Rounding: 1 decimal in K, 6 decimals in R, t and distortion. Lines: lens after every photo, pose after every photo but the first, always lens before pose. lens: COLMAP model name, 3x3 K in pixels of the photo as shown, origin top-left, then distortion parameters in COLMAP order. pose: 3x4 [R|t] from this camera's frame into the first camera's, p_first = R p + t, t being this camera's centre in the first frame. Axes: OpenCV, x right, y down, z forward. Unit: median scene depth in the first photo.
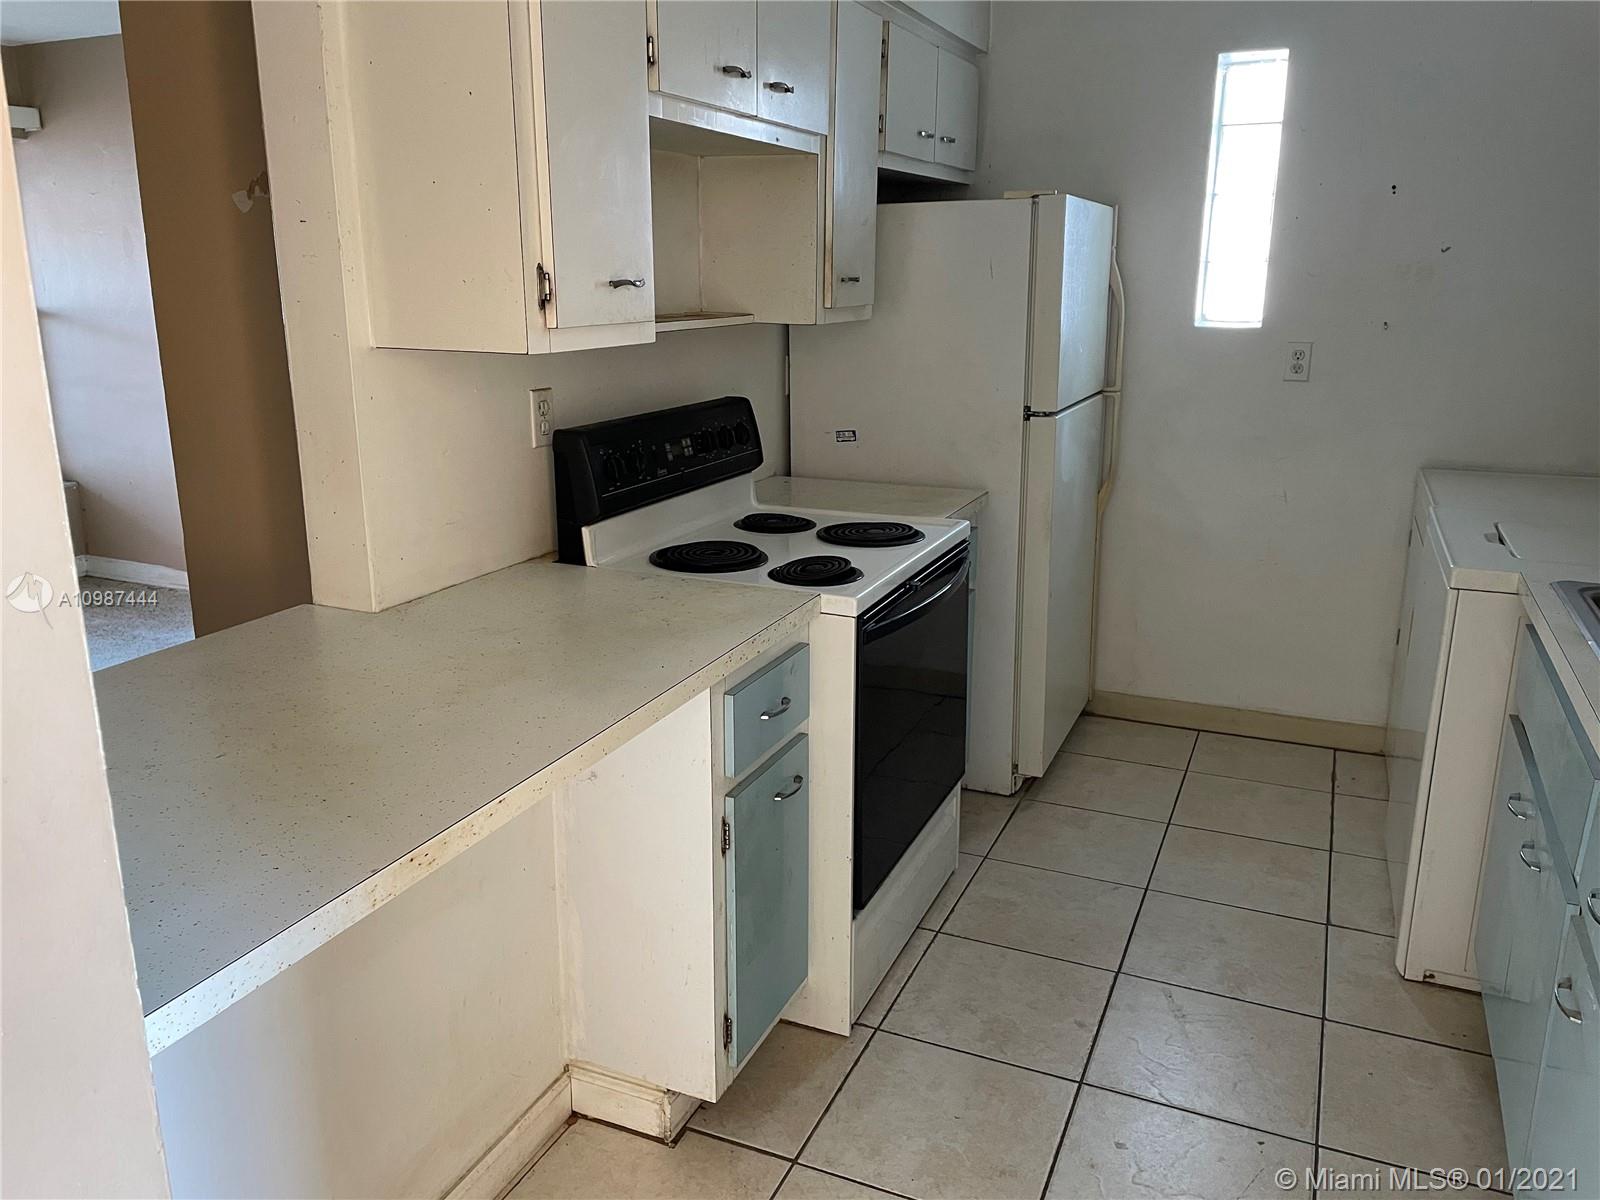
lens RADIAL K [[1205.1, 0, 791.8], [0, 1205.1, 586.4], [0, 0, 1]] dist [0.085673, -0.107481]
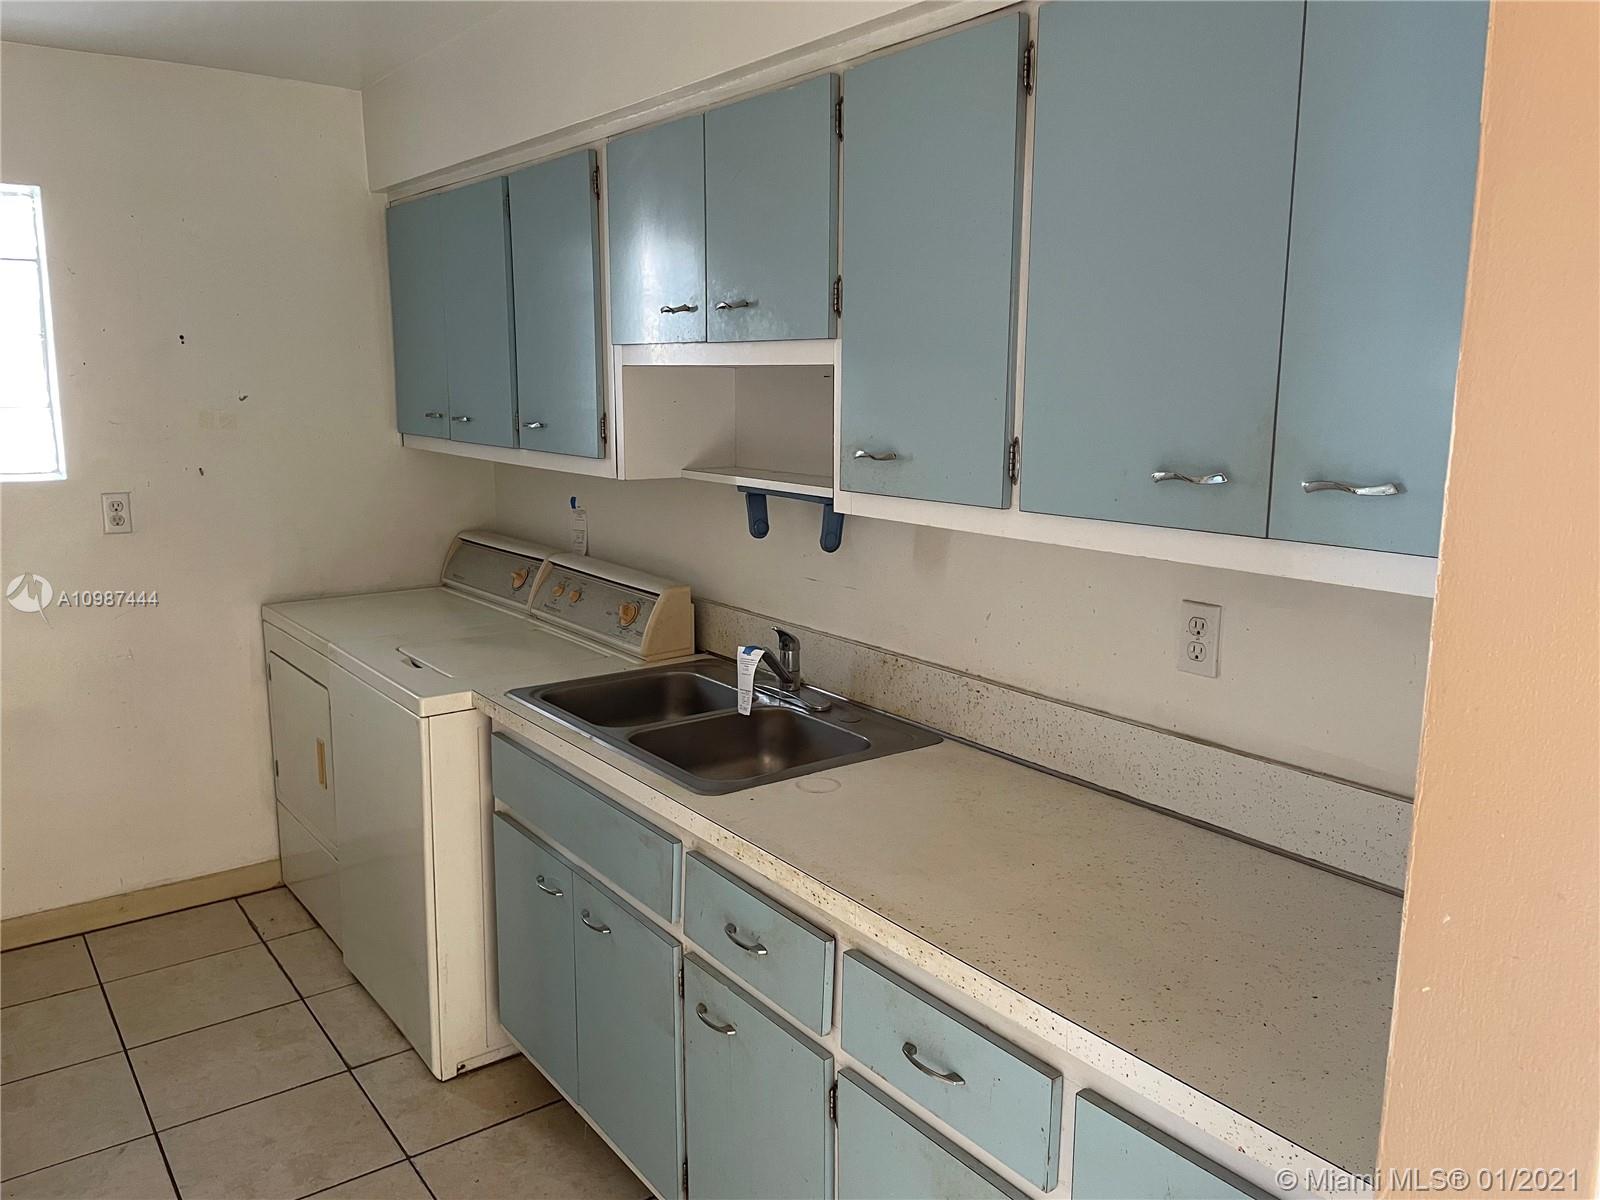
lens RADIAL K [[1205.1, 0, 804.5], [0, 1205.1, 587.9], [0, 0, 1]] dist [0.085673, -0.107481]
pose [[0.489836, -0.145919, 0.859516, -0.176707], [0.213066, 0.976034, 0.044274, -0.071005], [-0.845378, 0.161446, 0.509187, 0.105560]]
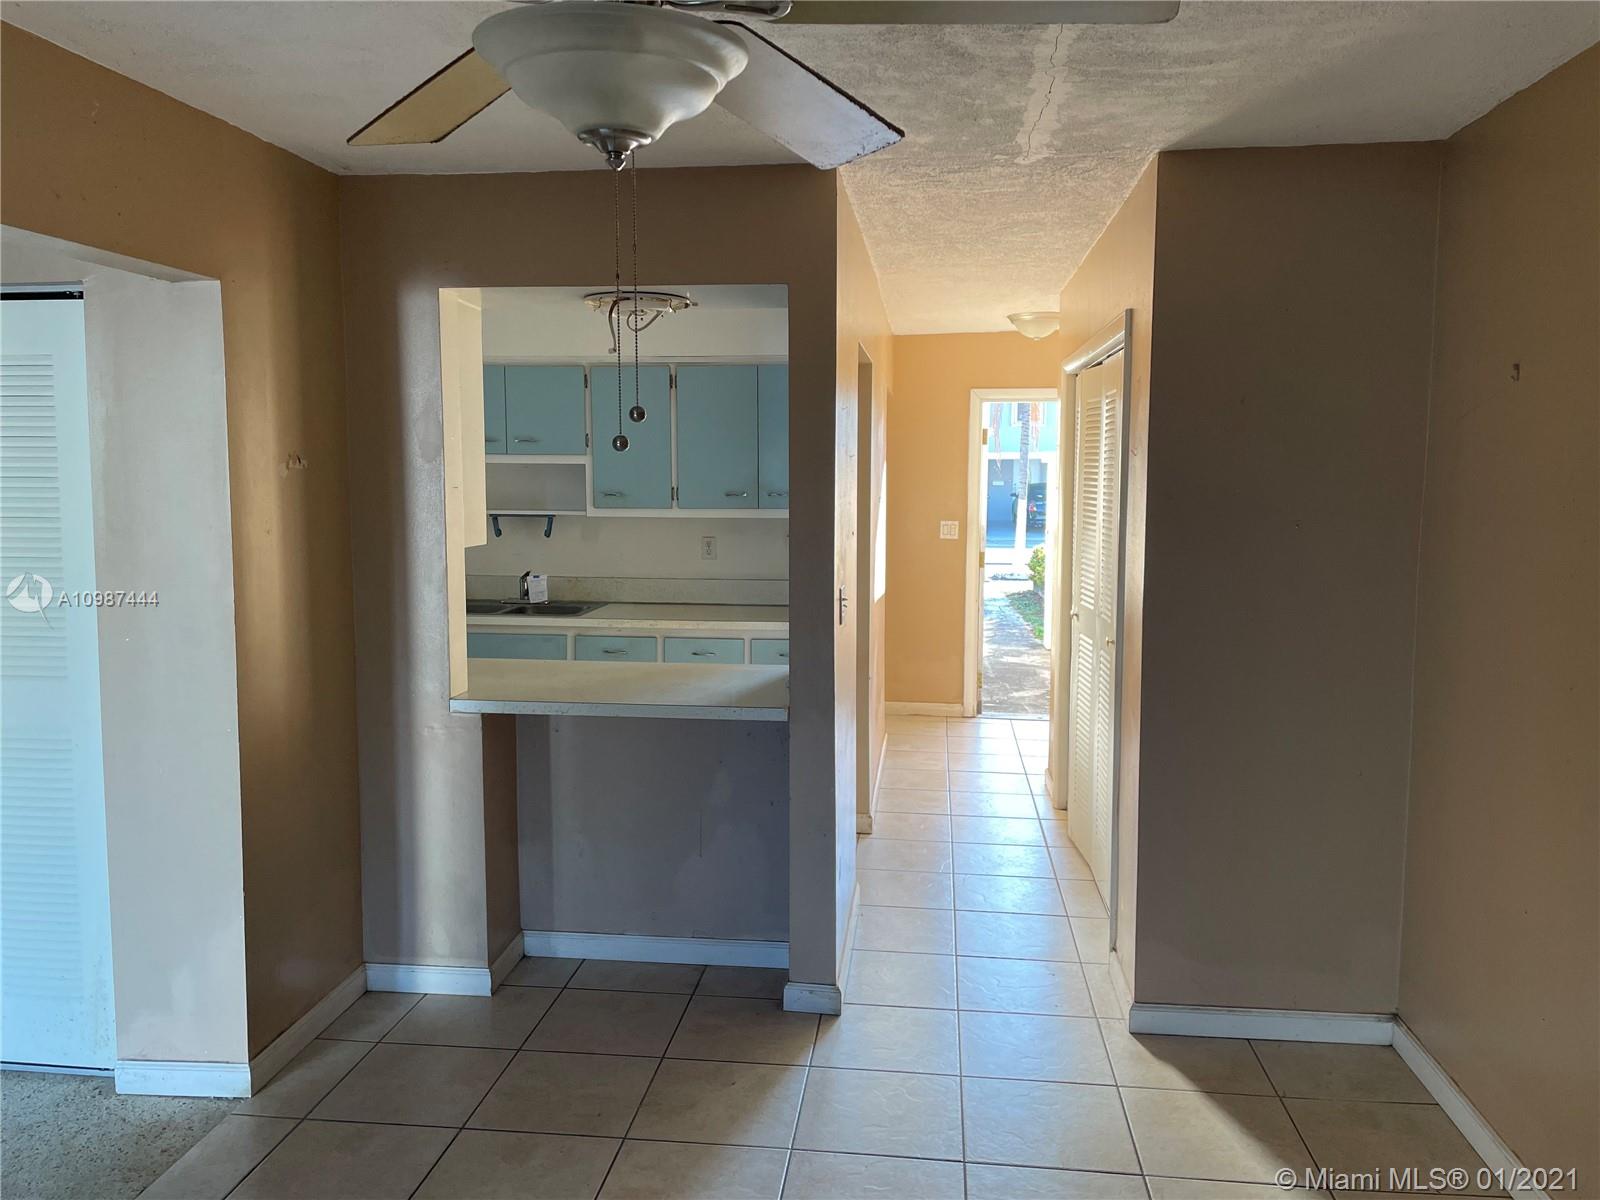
lens RADIAL K [[1205.1, 0, 804.0], [0, 1205.1, 596.5], [0, 0, 1]] dist [0.085673, -0.107481]
pose [[-0.293864, -0.111245, 0.949352, -1.557889], [0.236649, 0.953816, 0.185021, -0.237816], [-0.926089, 0.279034, -0.253966, 0.660754]]
